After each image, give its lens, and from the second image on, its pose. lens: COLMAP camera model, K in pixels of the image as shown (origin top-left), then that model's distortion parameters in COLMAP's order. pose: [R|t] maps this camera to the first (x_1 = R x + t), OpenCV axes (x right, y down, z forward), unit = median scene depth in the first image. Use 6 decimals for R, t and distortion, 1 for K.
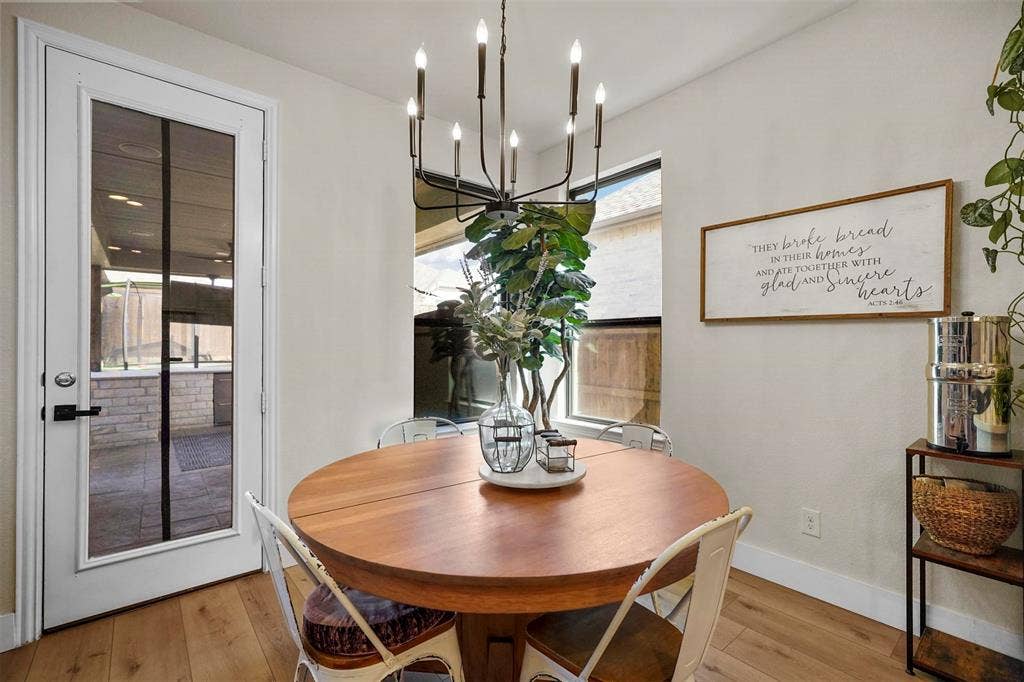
lens RADIAL K [[447.9, 0, 512.0], [0, 447.9, 341.0], [0, 0, 1]] dist [-0.014259, 0.000059]
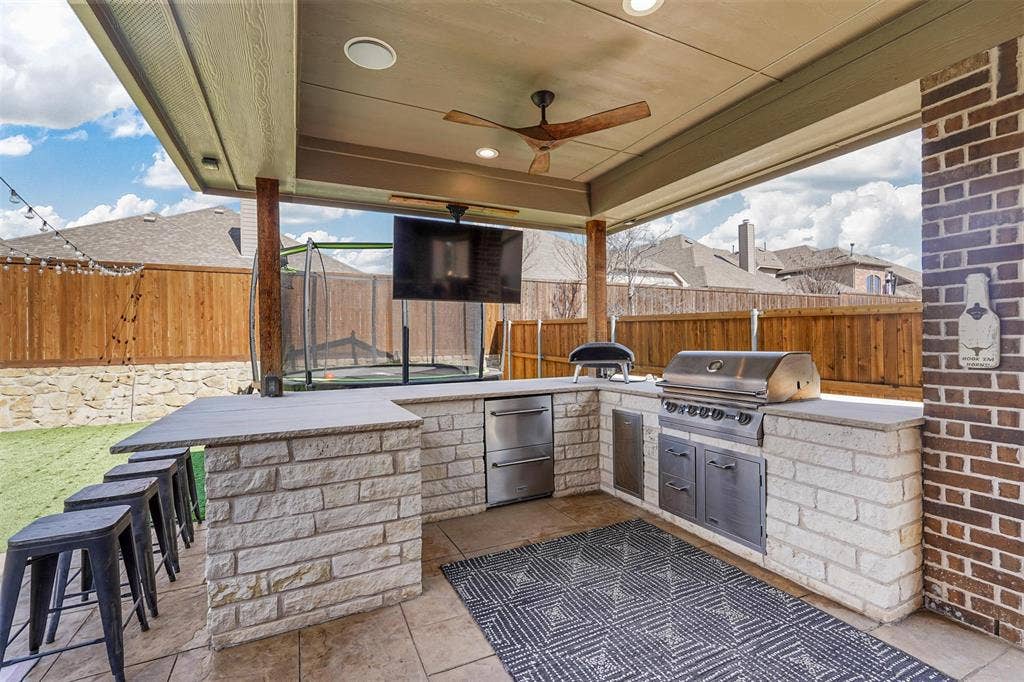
lens RADIAL K [[447.9, 0, 512.0], [0, 447.9, 341.0], [0, 0, 1]] dist [-0.014259, 0.000059]
pose [[0.969857, 0.003151, -0.243656, -0.632028], [-0.001511, 0.999975, 0.006915, 0.004734], [0.243672, -0.006339, 0.969837, 0.647949]]
